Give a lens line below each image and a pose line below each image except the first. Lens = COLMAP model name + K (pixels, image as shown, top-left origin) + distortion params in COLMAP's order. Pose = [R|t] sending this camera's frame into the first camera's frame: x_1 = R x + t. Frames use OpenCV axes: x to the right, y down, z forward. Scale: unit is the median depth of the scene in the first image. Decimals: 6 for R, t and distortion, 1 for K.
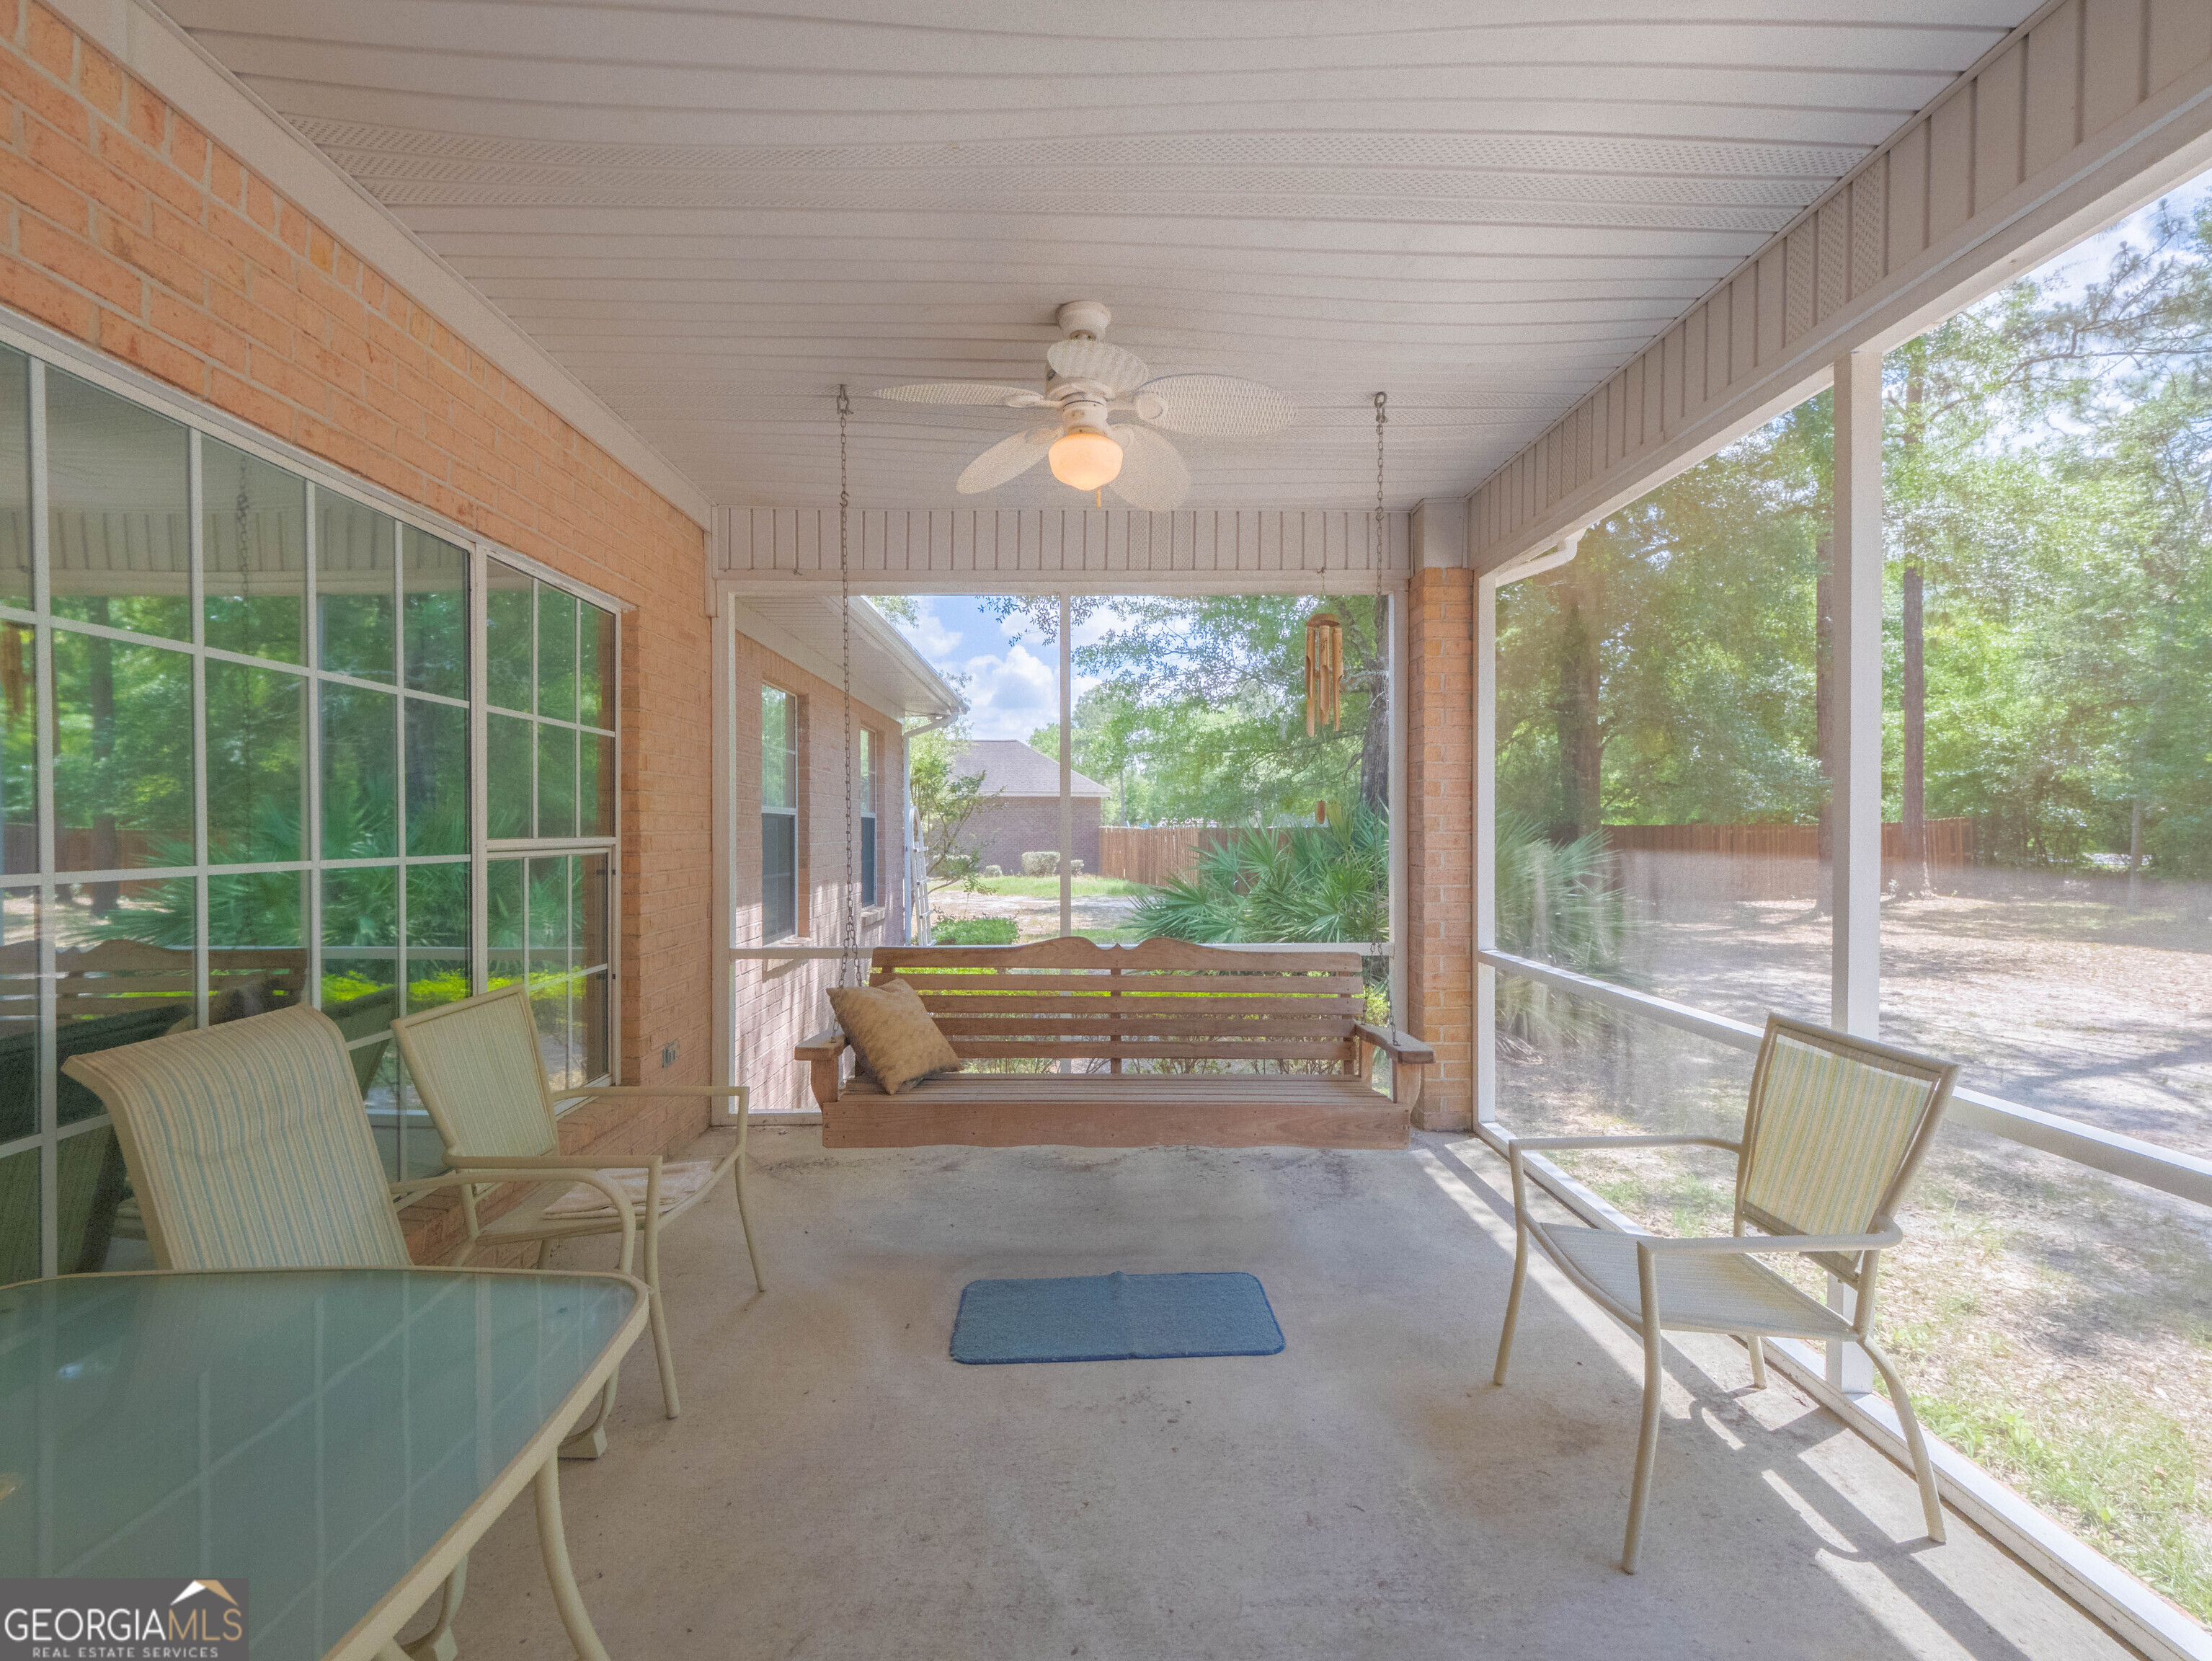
lens RADIAL K [[954.4, 0, 1114.1], [0, 954.4, 835.7], [0, 0, 1]] dist [-0.011927, 0.000377]
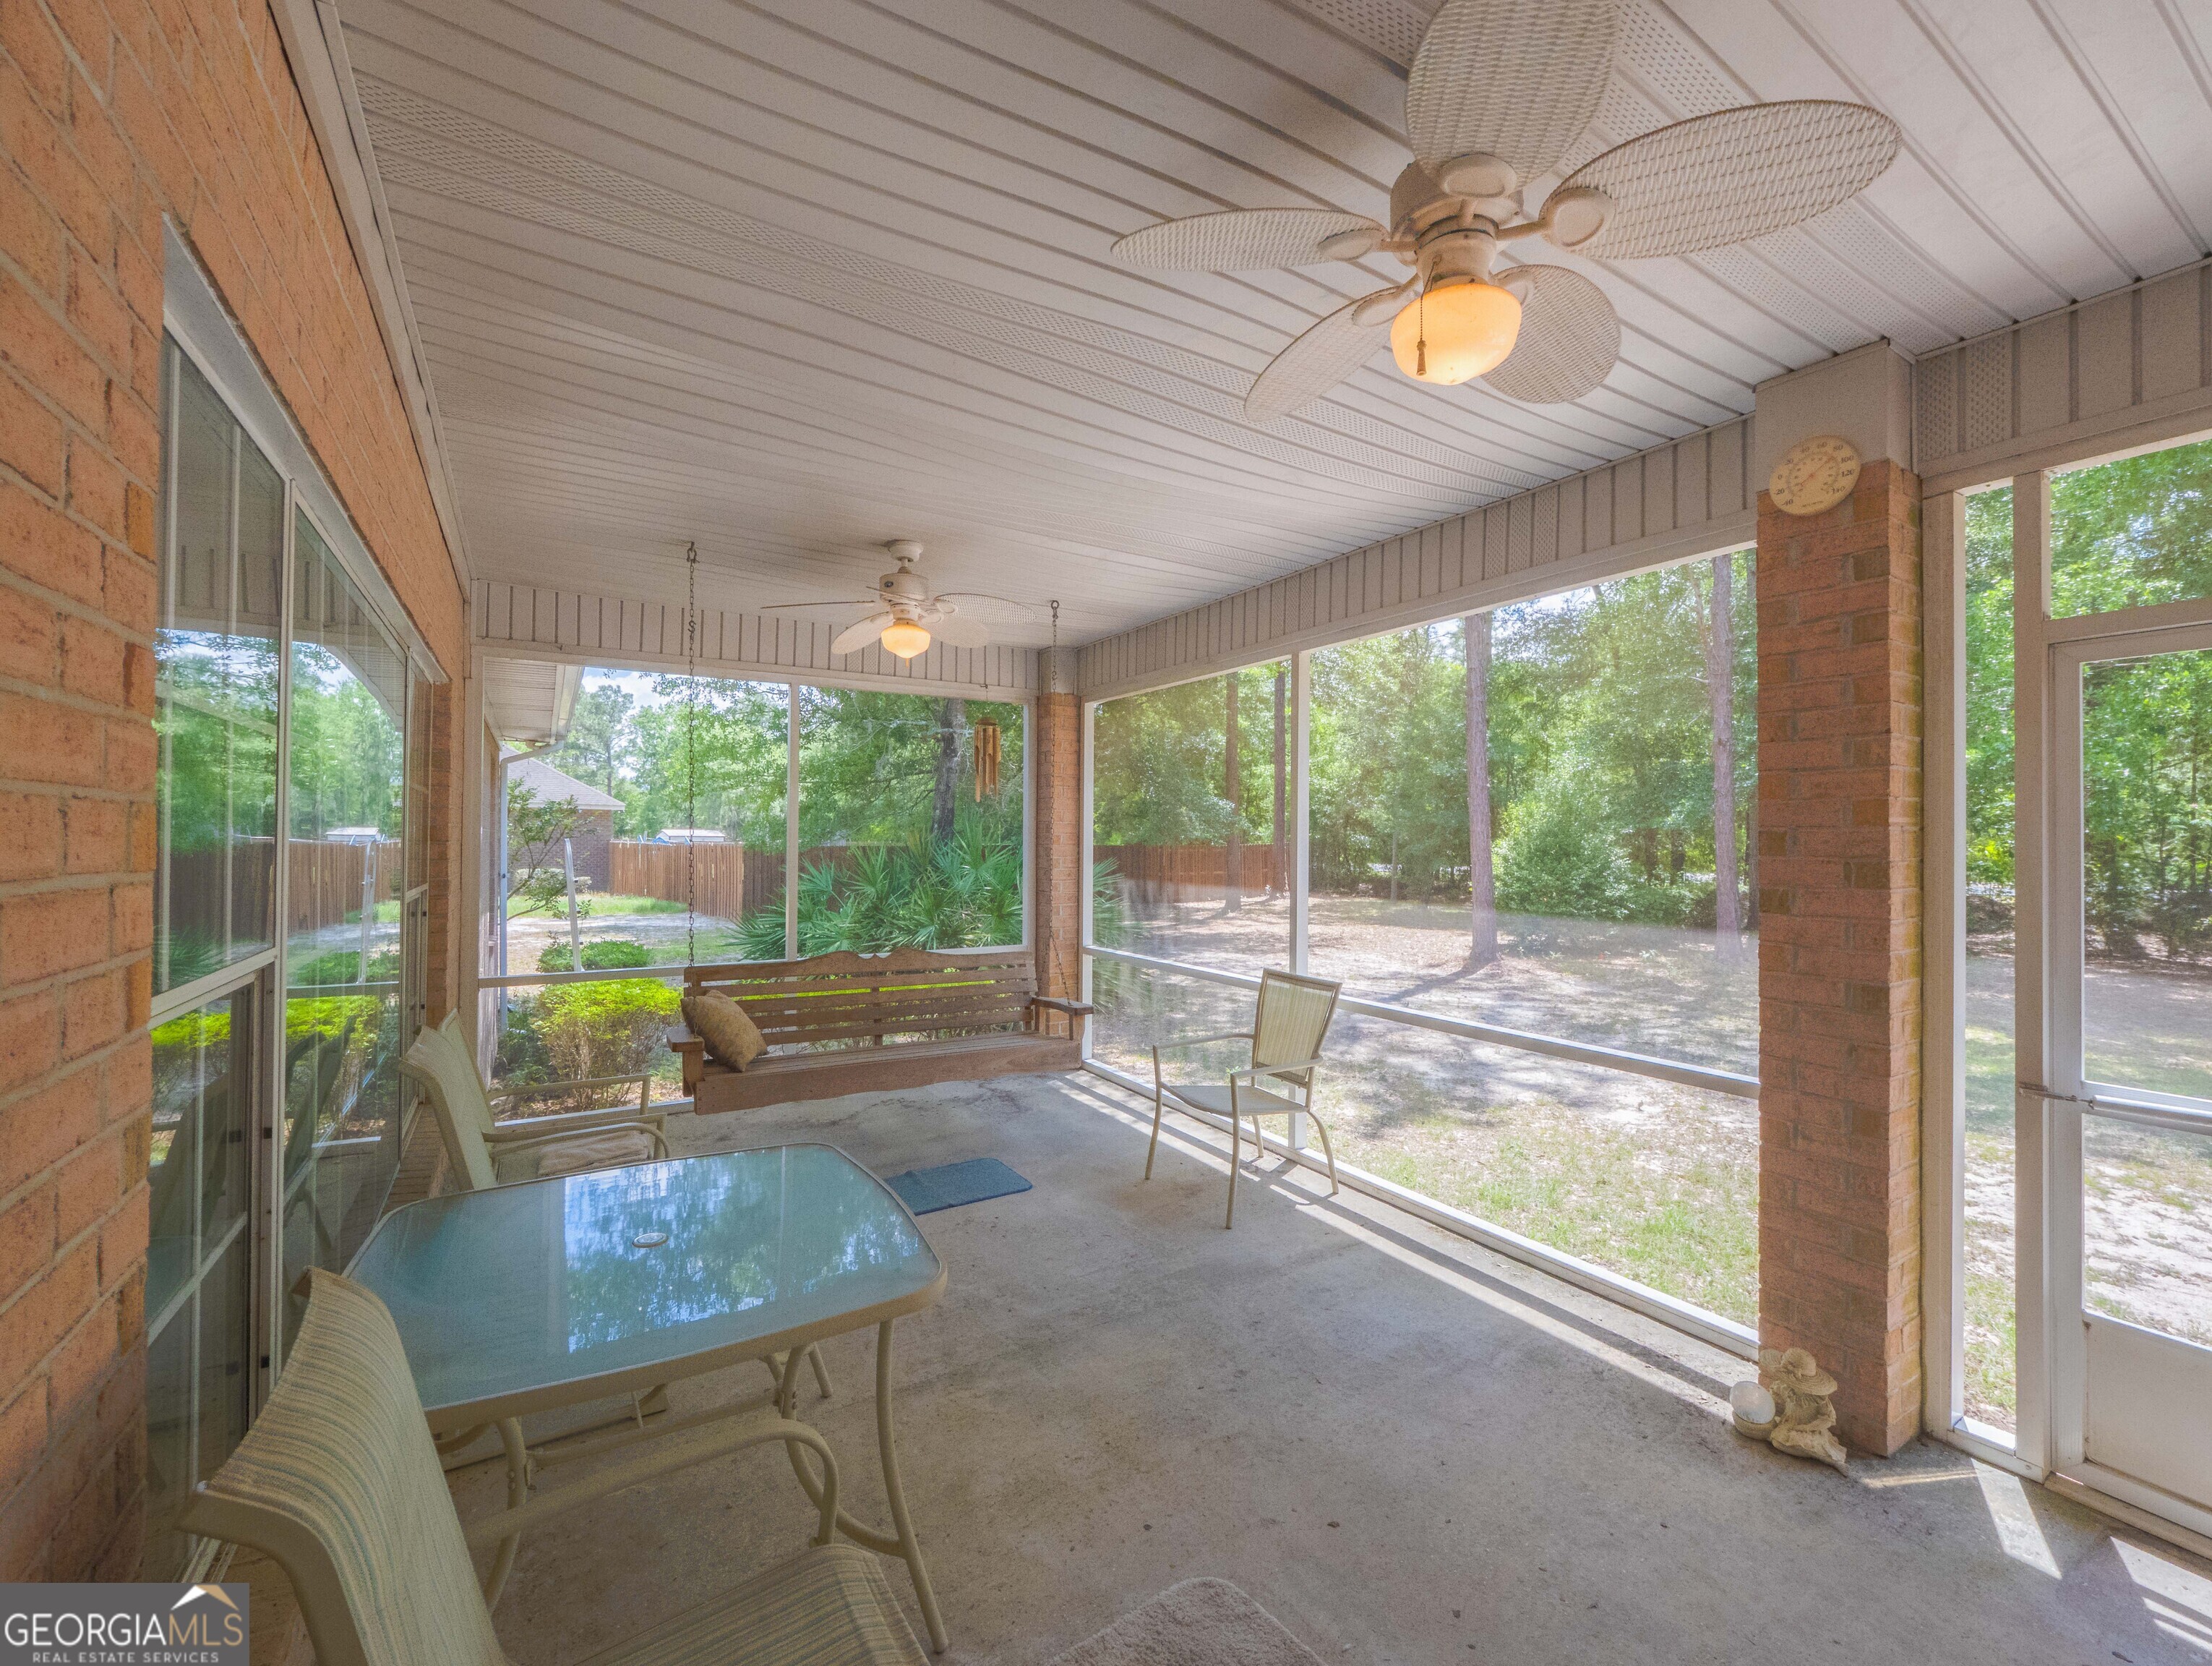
lens RADIAL K [[903.6, 0, 1098.6], [0, 903.6, 834.1], [0, 0, 1]] dist [-0.000255, -0.000036]
pose [[0.872553, 0.010610, 0.488404, -0.310547], [-0.002898, 0.999859, -0.016544, -0.036403], [-0.488511, 0.013020, 0.872461, -0.282535]]
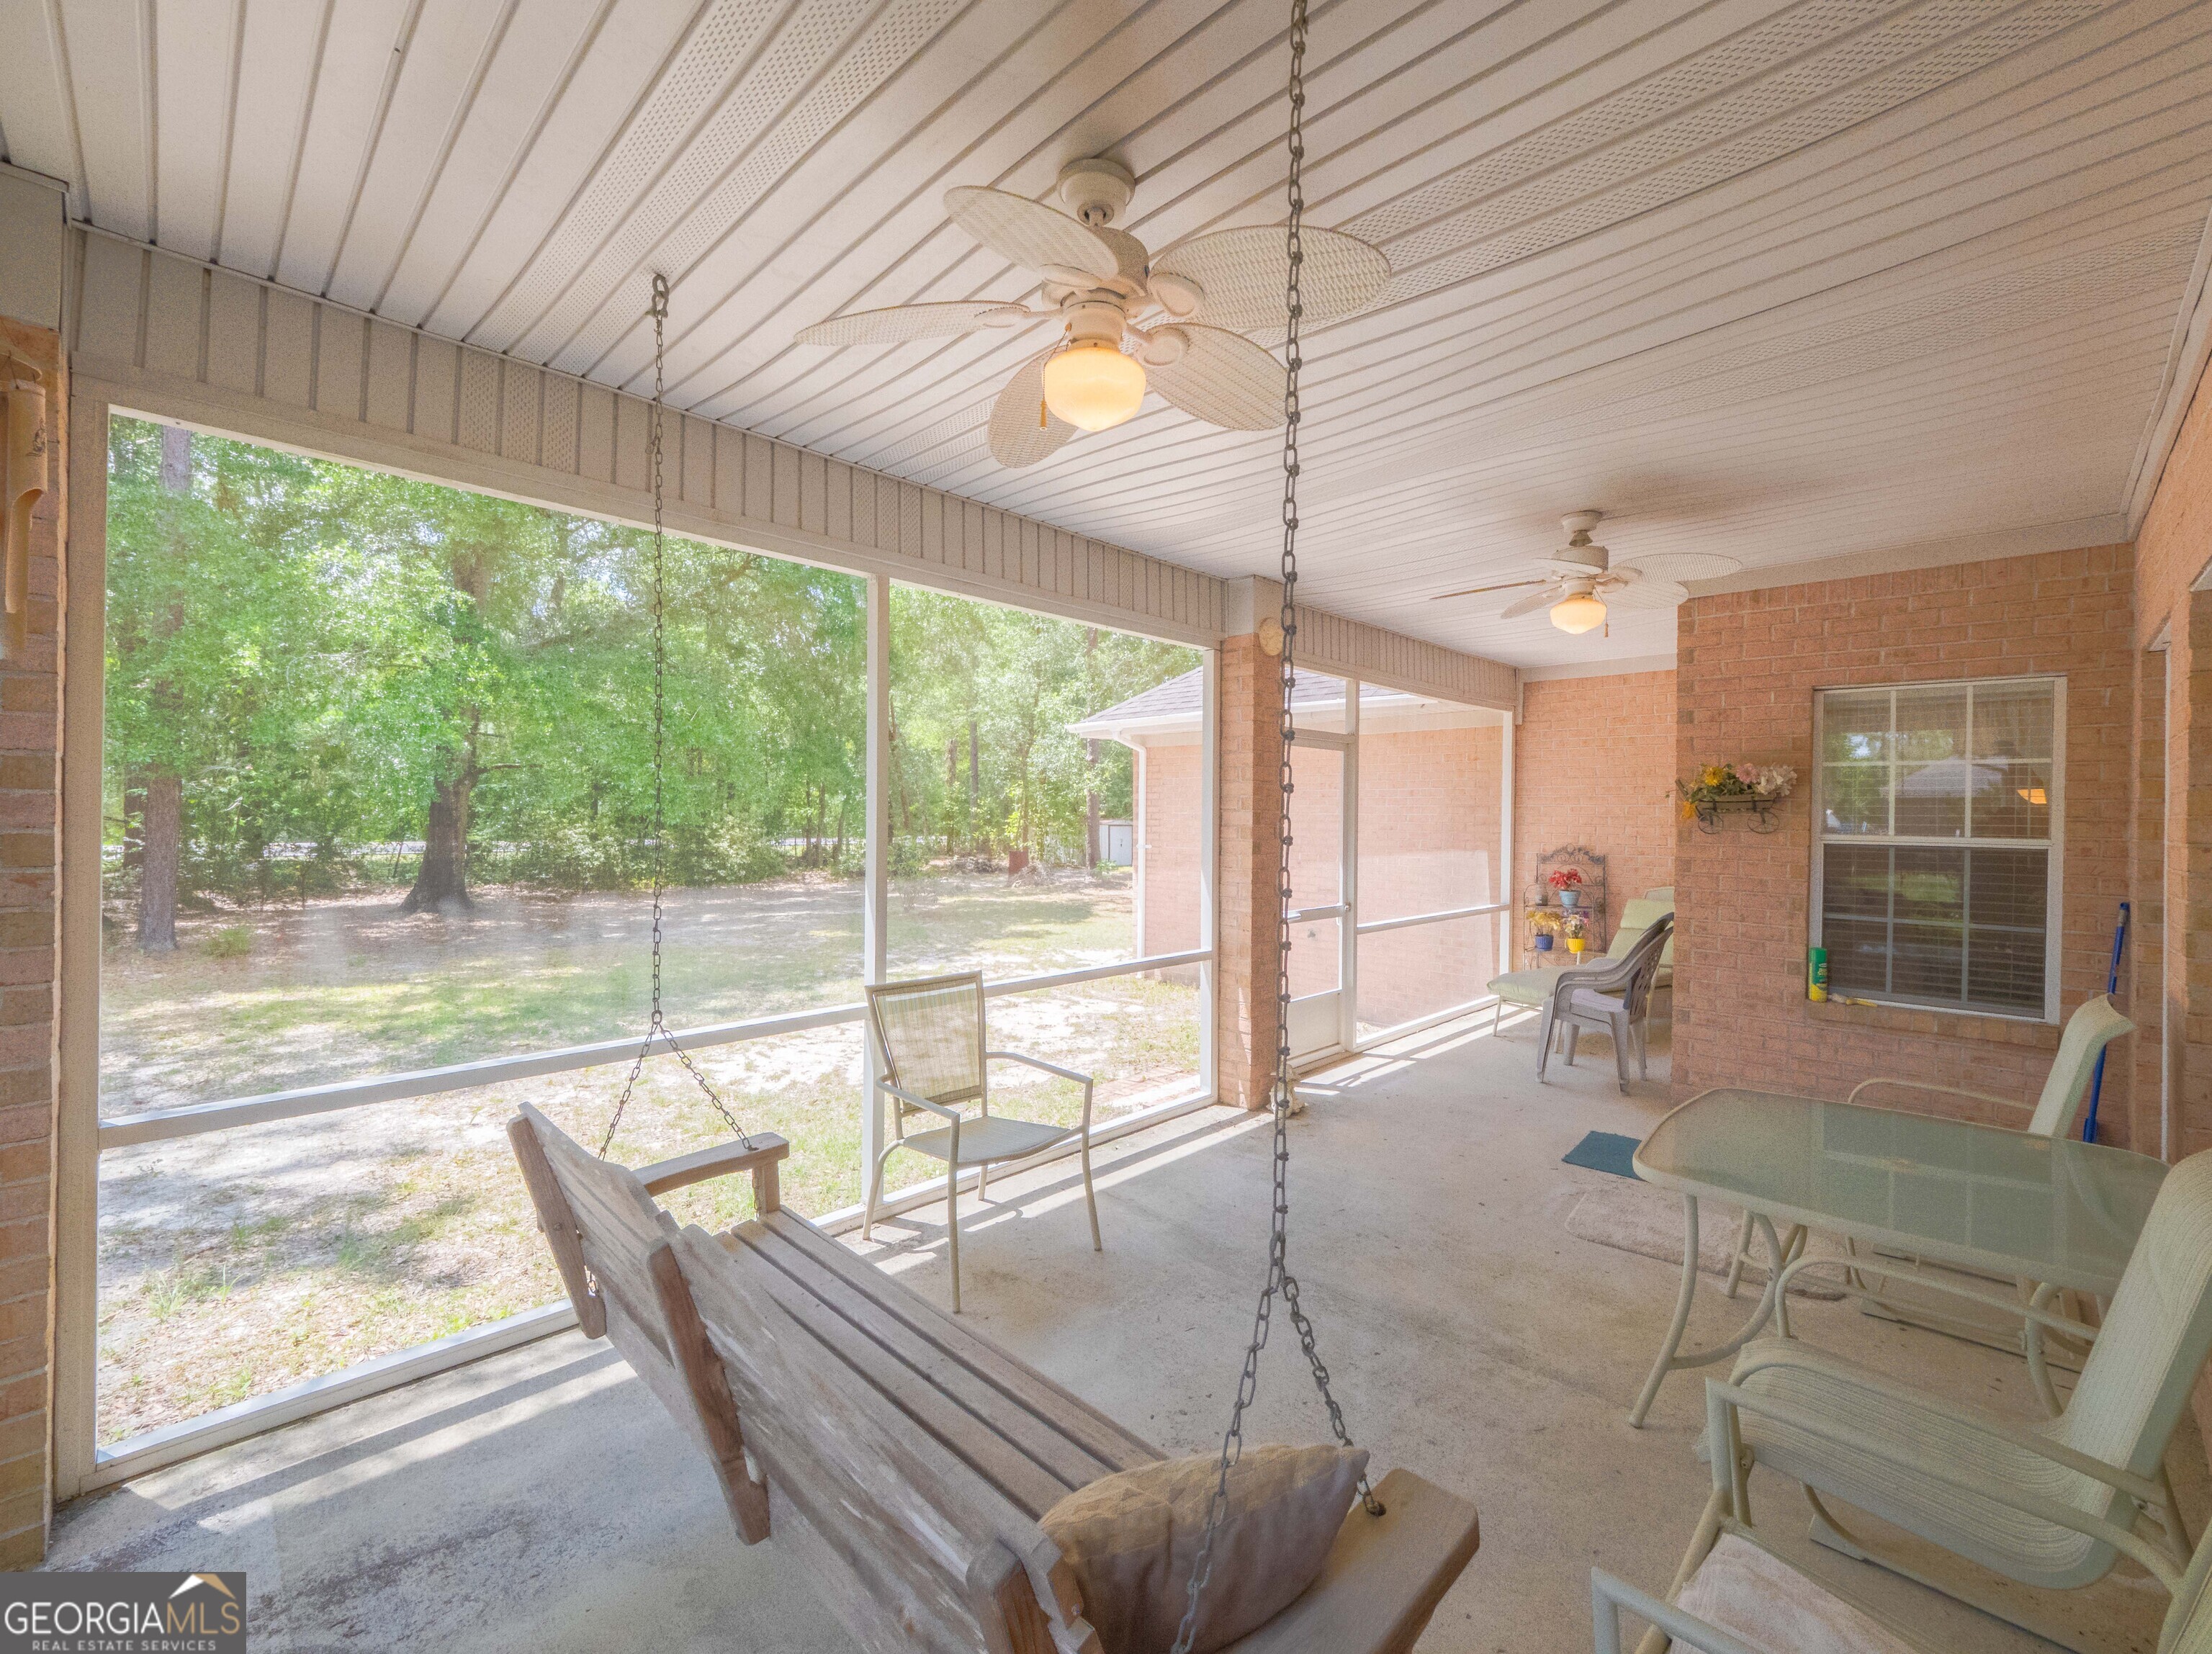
lens RADIAL K [[923.1, 0, 1105.9], [0, 923.1, 821.5], [0, 0, 1]] dist [-0.000602, -0.000266]
pose [[-0.691678, -0.006054, 0.722180, -0.351176], [-0.002127, 0.999978, 0.006345, -0.047361], [-0.722202, 0.002853, -0.691676, 0.974251]]
